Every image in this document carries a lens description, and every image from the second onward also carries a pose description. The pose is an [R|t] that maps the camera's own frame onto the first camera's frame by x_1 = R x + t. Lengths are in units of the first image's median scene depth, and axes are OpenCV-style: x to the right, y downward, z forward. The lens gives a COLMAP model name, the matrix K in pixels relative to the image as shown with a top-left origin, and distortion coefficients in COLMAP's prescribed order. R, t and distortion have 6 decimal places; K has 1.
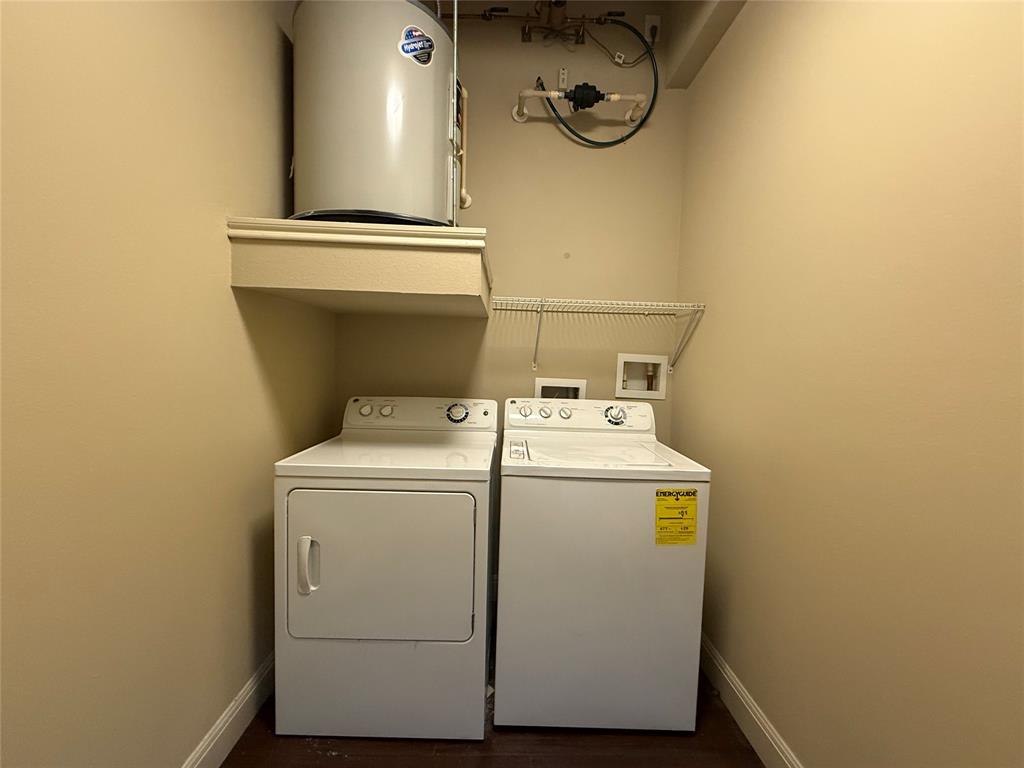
lens RADIAL K [[408.1, 0, 510.4], [0, 408.1, 383.7], [0, 0, 1]] dist [-0.000037, -0.000021]
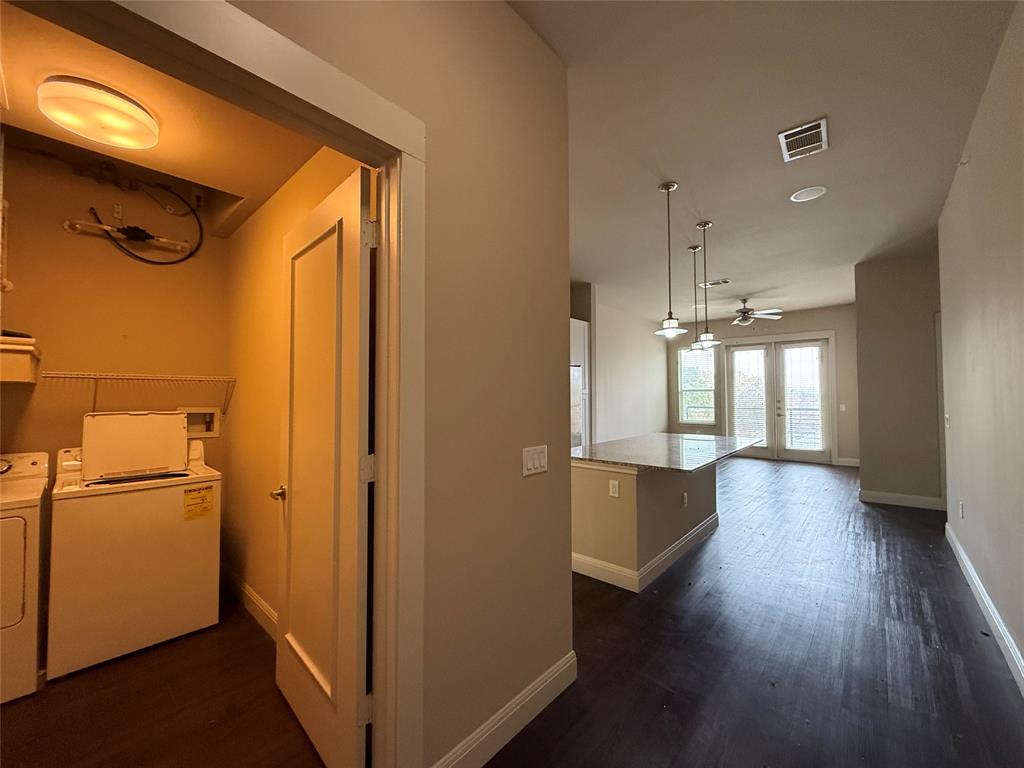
lens RADIAL K [[408.1, 0, 510.4], [0, 408.1, 383.7], [0, 0, 1]] dist [-0.000037, -0.000021]
pose [[0.687121, -0.010316, 0.726470, 0.035755], [0.069097, 0.996295, -0.051206, -0.005541], [-0.723250, 0.085382, 0.685288, -0.920159]]
